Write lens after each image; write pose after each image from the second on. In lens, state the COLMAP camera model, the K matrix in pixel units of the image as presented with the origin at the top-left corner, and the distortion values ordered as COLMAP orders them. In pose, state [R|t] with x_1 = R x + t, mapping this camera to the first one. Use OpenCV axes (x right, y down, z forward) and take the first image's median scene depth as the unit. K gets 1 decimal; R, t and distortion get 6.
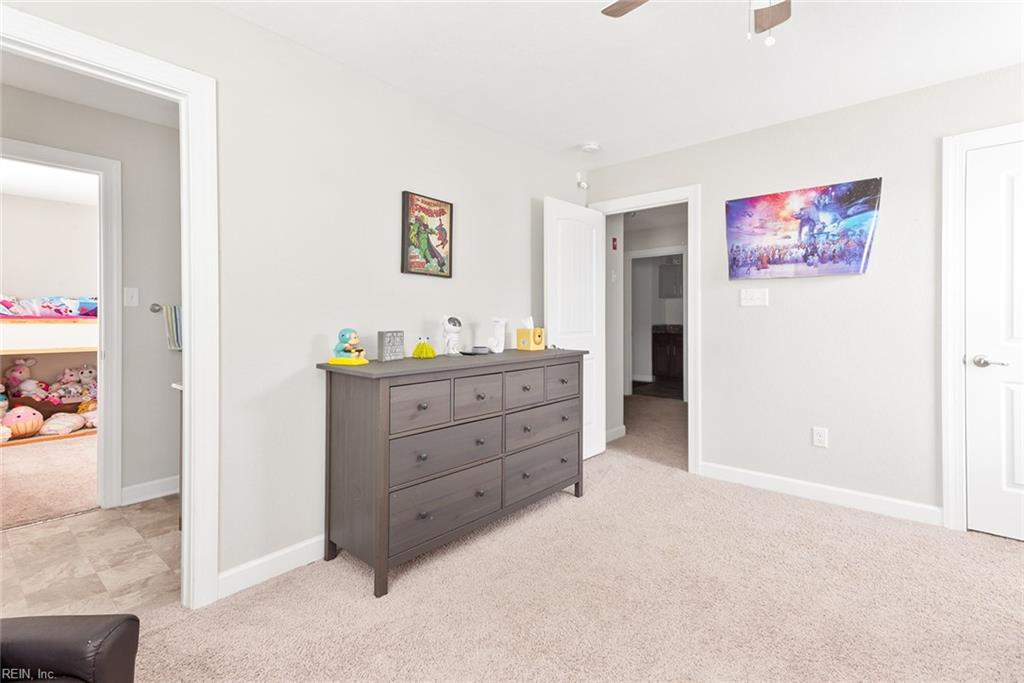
lens RADIAL K [[479.9, 0, 513.3], [0, 479.9, 330.2], [0, 0, 1]] dist [0.002275, 0.000260]
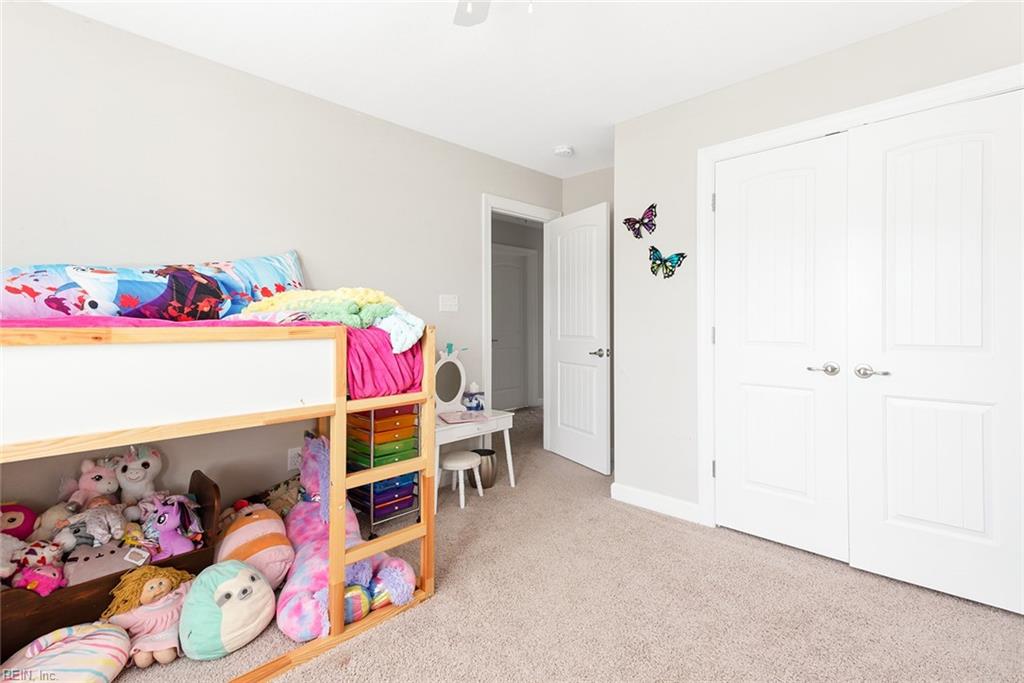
lens RADIAL K [[479.9, 0, 513.3], [0, 479.9, 330.2], [0, 0, 1]] dist [0.002275, 0.000260]
pose [[0.998421, -0.000576, -0.056164, -0.602920], [0.000282, 0.999986, -0.005255, -0.019310], [0.056166, 0.005230, 0.998408, 0.675460]]
